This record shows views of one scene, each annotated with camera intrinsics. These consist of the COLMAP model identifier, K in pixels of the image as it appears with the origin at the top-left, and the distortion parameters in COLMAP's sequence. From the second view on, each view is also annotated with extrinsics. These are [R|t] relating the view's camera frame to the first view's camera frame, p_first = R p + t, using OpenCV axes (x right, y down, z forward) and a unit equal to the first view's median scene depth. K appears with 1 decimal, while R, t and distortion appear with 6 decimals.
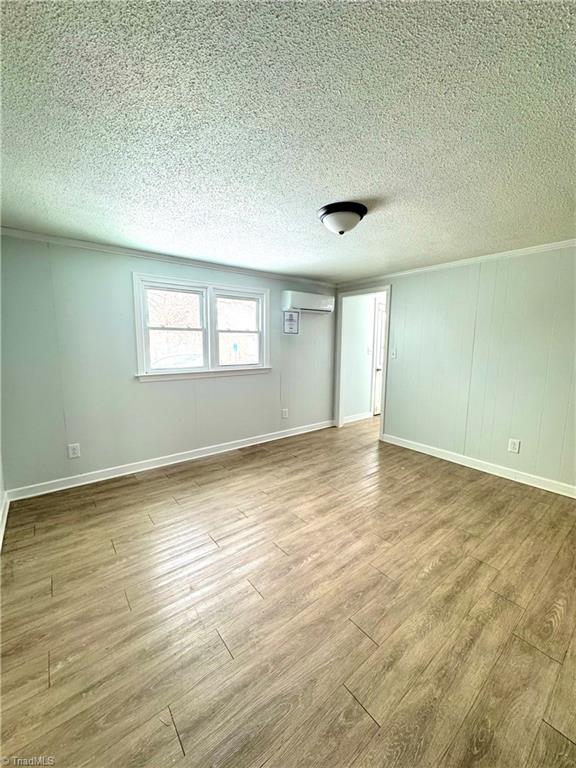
lens RADIAL K [[303.4, 0, 288.8], [0, 303.4, 382.4], [0, 0, 1]] dist [-0.000170, 0.000526]
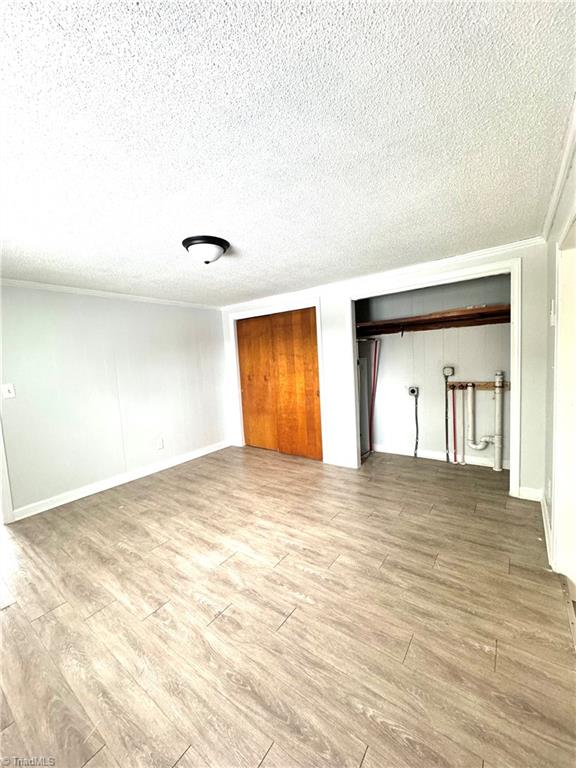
lens RADIAL K [[303.4, 0, 286.4], [0, 303.4, 383.5], [0, 0, 1]] dist [-0.000170, 0.000526]
pose [[-0.248553, -0.070592, 0.966042, -0.777540], [0.184078, 0.975723, 0.118661, -0.123135], [-0.950966, 0.207321, -0.229525, 0.865539]]
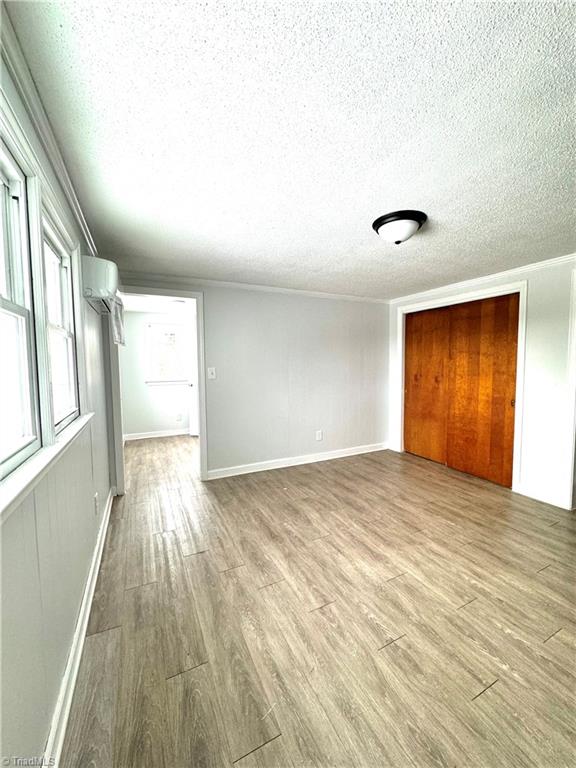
lens RADIAL K [[303.4, 0, 289.7], [0, 303.4, 384.0], [0, 0, 1]] dist [-0.000170, 0.000526]
pose [[0.214531, -0.073226, 0.973968, -0.702230], [0.140716, 0.989100, 0.043369, -0.113994], [-0.966527, 0.127749, 0.222497, 0.952112]]
